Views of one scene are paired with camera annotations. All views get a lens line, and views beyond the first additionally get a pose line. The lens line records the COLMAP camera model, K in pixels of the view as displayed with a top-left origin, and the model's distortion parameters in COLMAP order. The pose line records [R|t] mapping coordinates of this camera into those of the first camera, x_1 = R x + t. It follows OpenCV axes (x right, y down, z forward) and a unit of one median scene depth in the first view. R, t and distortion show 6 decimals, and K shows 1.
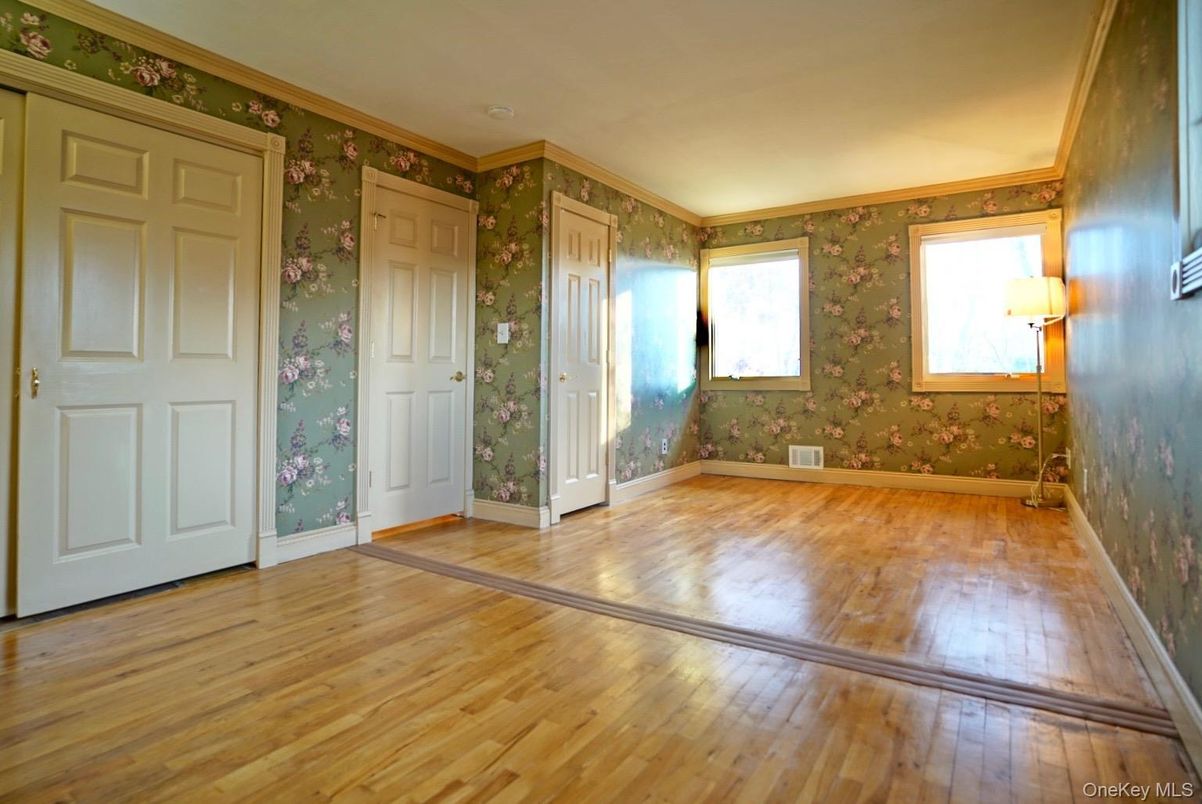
lens RADIAL K [[623.3, 0, 602.0], [0, 623.3, 353.9], [0, 0, 1]] dist [-0.063562, 0.000939]
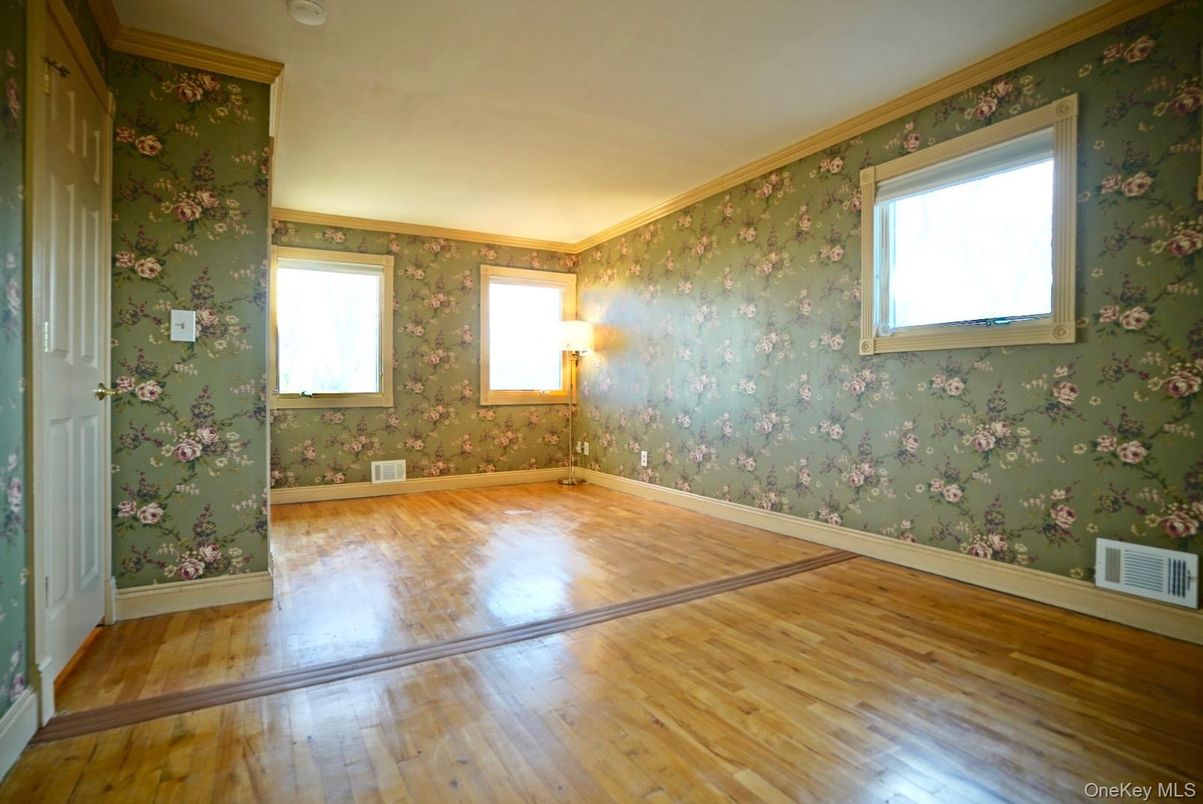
lens RADIAL K [[588.9, 0, 601.5], [0, 588.9, 402.8], [0, 0, 1]] dist [-0.048284, 0.002625]
pose [[0.456024, -0.016226, 0.889820, -0.406824], [-0.026696, 0.999134, 0.031901, 0.013960], [-0.889567, -0.038302, 0.455196, 0.271192]]
